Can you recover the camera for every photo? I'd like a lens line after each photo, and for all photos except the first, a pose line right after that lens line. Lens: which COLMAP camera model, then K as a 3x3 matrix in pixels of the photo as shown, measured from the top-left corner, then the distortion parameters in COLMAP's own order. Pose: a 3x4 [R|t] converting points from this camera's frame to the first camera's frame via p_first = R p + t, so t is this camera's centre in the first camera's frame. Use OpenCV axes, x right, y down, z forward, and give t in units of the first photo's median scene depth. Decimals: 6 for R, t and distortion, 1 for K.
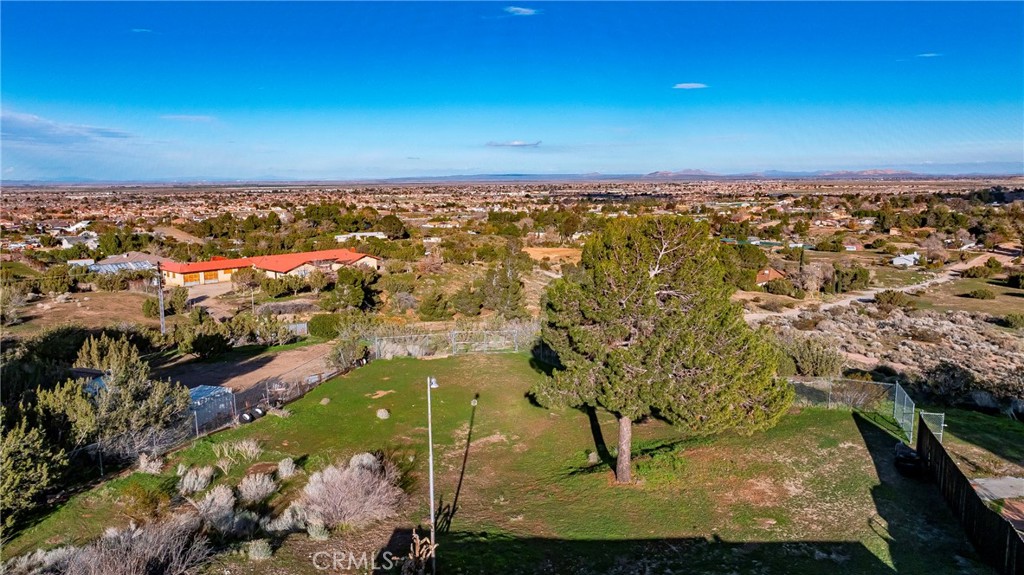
lens RADIAL K [[727.7, 0, 512.0], [0, 727.7, 287.5], [0, 0, 1]] dist [-0.043699, 0.056580]
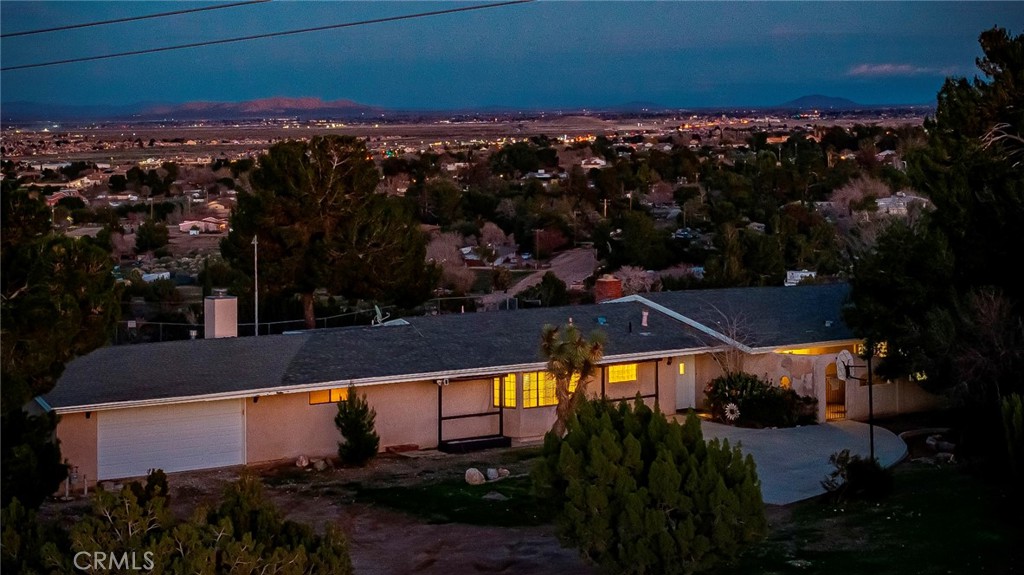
lens RADIAL K [[2061.6, 0, 512.0], [0, 2061.6, 287.5], [0, 0, 1]] dist [-0.086870, -0.221323]
pose [[0.840961, -0.052572, 0.538536, -0.081847], [0.089349, 0.995098, -0.042383, 0.017411], [-0.533668, 0.083760, 0.841536, -0.123360]]
